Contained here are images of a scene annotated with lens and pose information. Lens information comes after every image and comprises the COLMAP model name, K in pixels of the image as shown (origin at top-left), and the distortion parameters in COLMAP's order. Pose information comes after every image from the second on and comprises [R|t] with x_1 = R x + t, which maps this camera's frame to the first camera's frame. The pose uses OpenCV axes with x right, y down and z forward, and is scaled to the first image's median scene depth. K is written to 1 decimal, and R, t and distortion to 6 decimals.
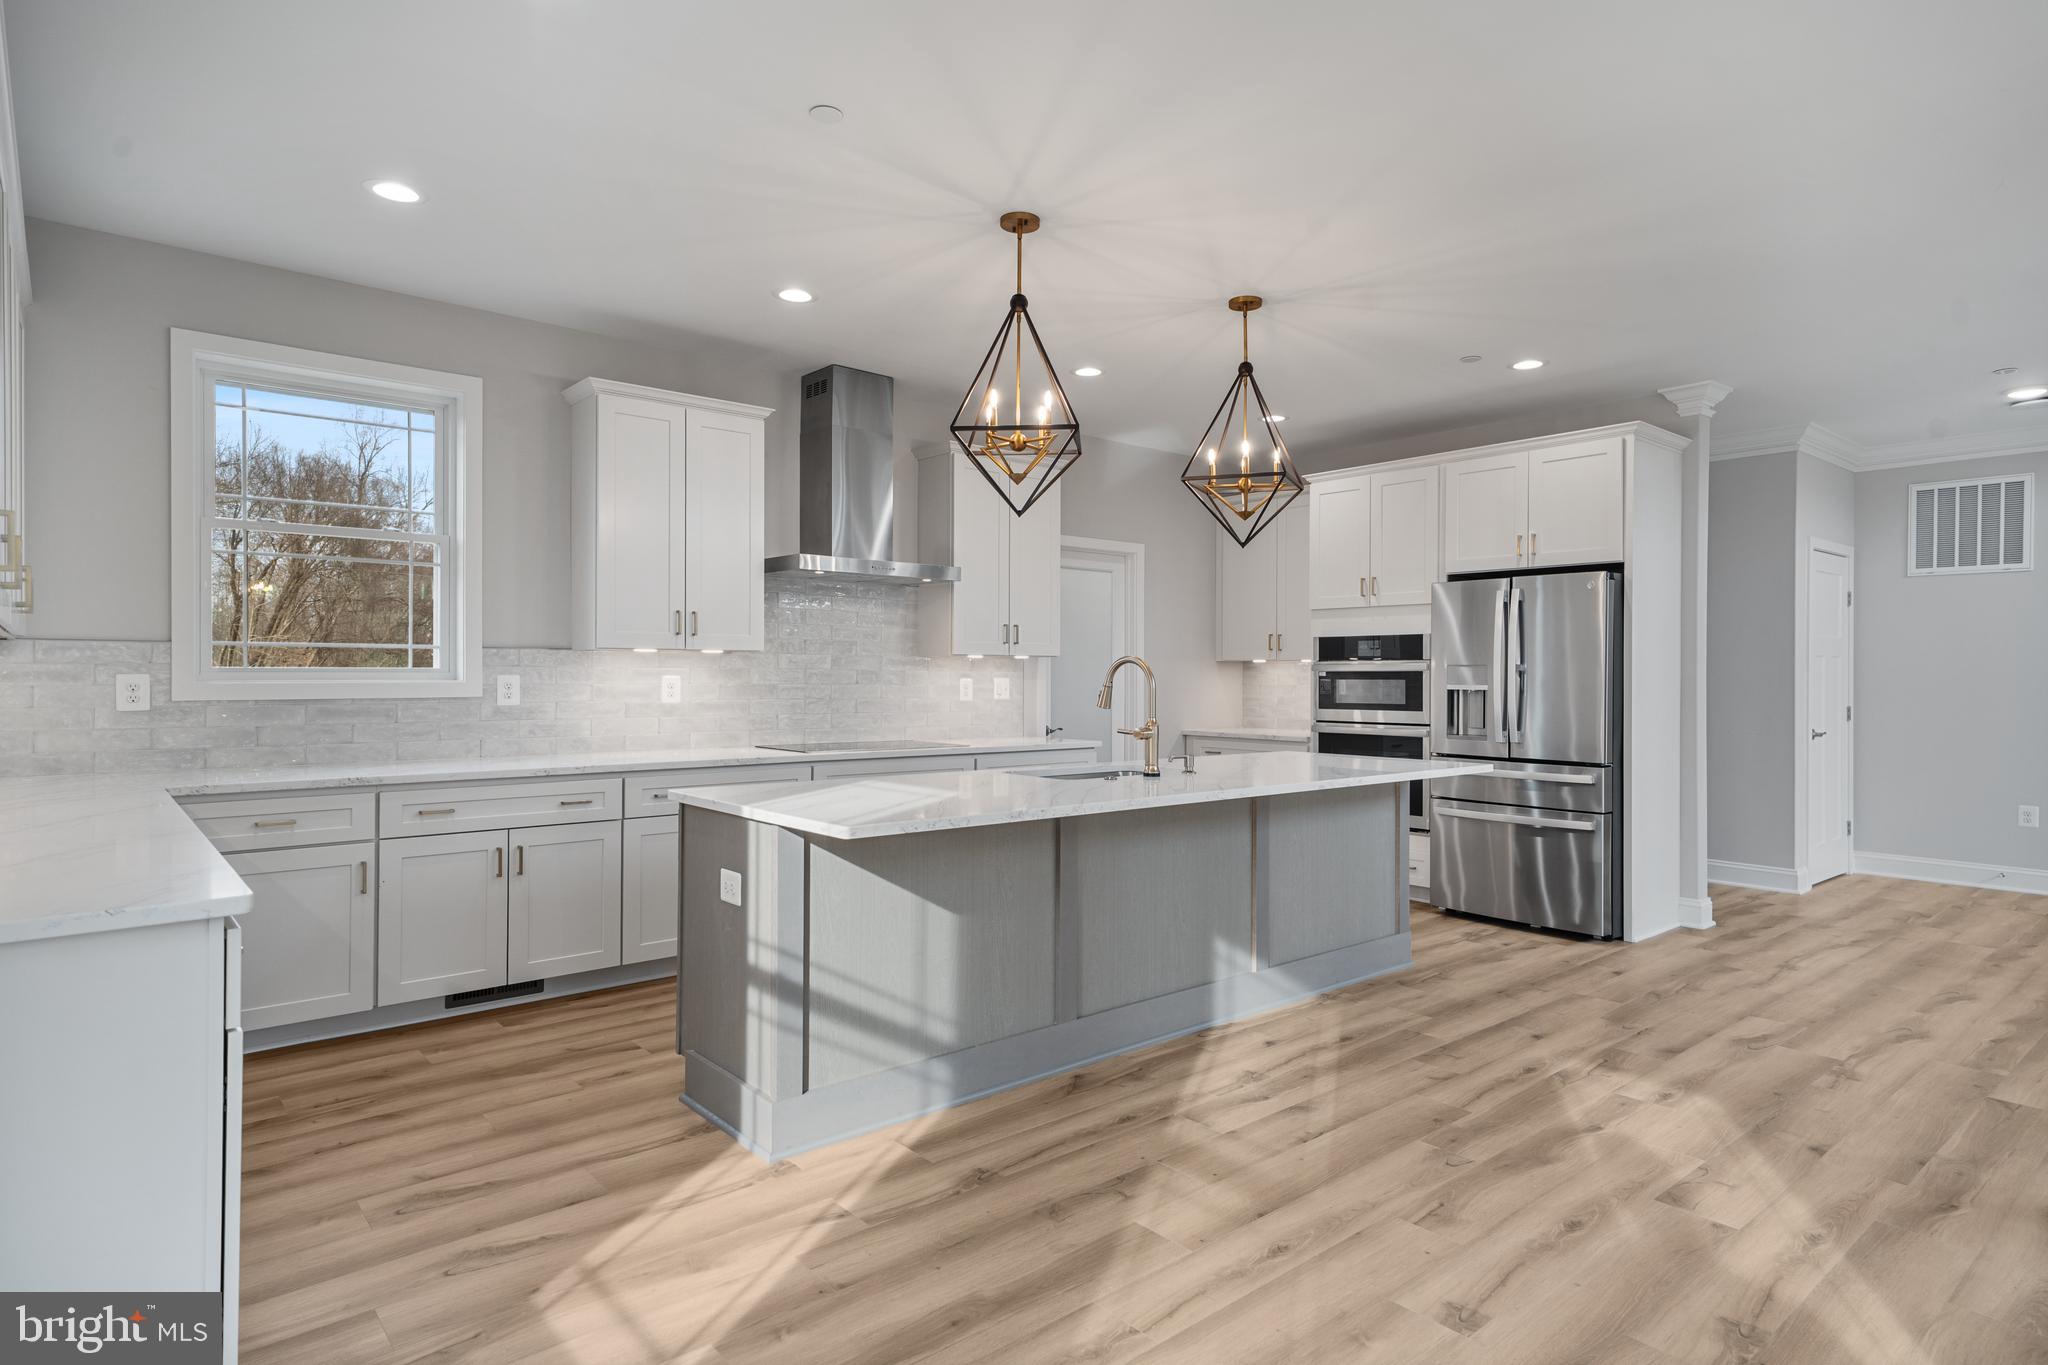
lens RADIAL K [[1125.7, 0, 1046.6], [0, 1125.7, 674.2], [0, 0, 1]] dist [0.026075, 0.002521]
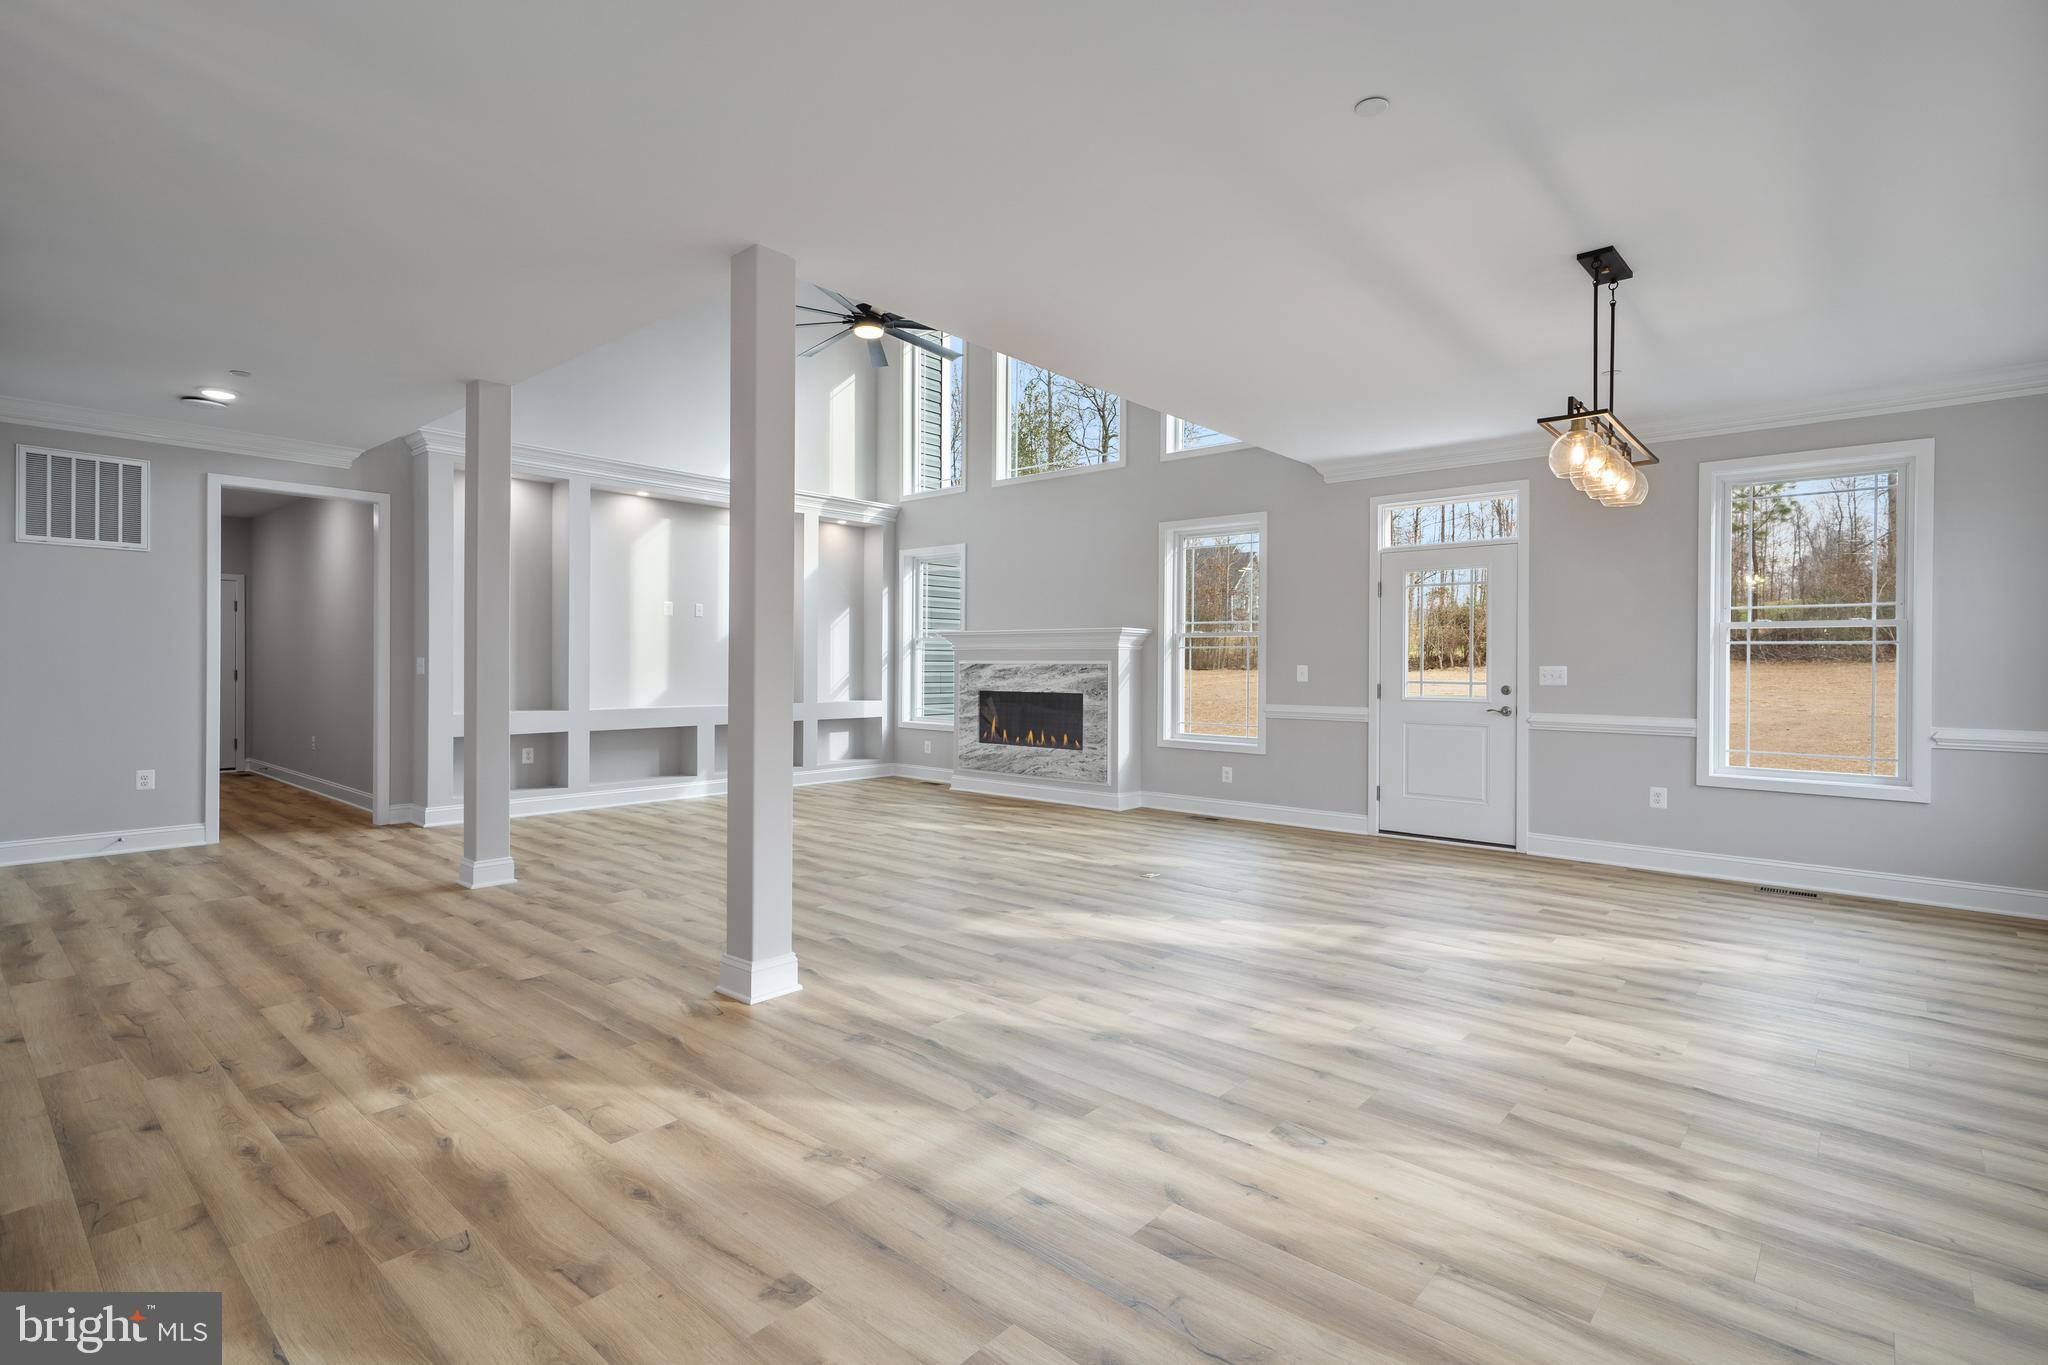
lens RADIAL K [[969.7, 0, 1036.1], [0, 969.7, 675.3], [0, 0, 1]] dist [0.007966, 0.001430]
pose [[-0.138554, -0.017703, 0.990197, -0.265763], [-0.008716, 0.999823, 0.016655, 0.004924], [-0.990316, -0.006323, -0.138684, 0.481159]]
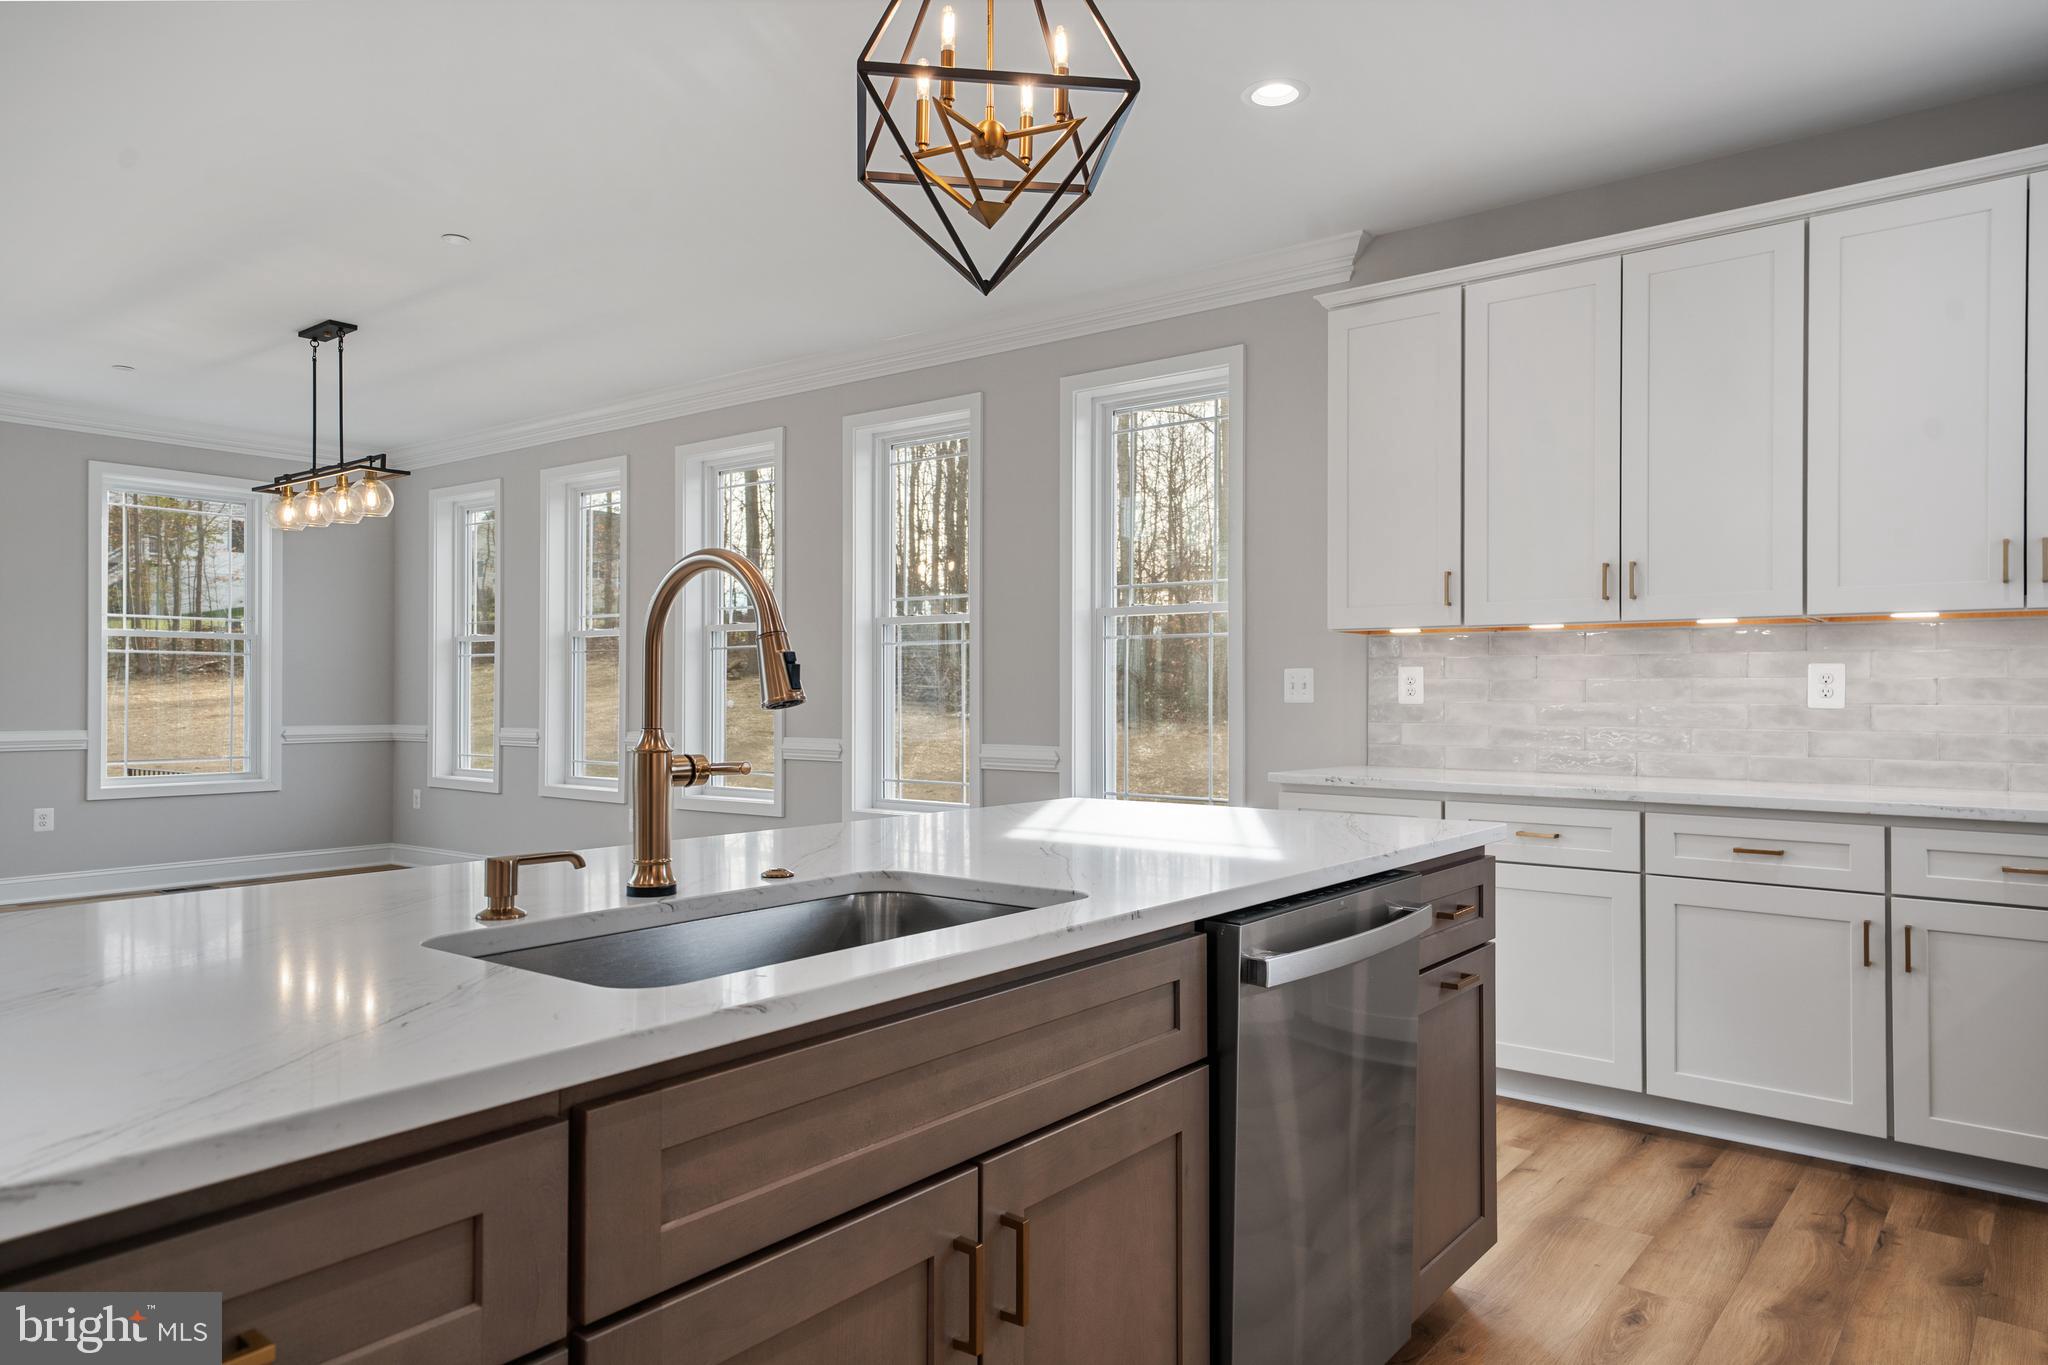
lens RADIAL K [[1304.4, 0, 1057.0], [0, 1304.4, 677.2], [0, 0, 1]] dist [0.045328, -0.002555]
pose [[-0.980813, -0.010351, -0.194676, 0.046597], [-0.007773, 0.999872, -0.014002, 0.026357], [0.194796, -0.012220, -0.980768, 1.355606]]
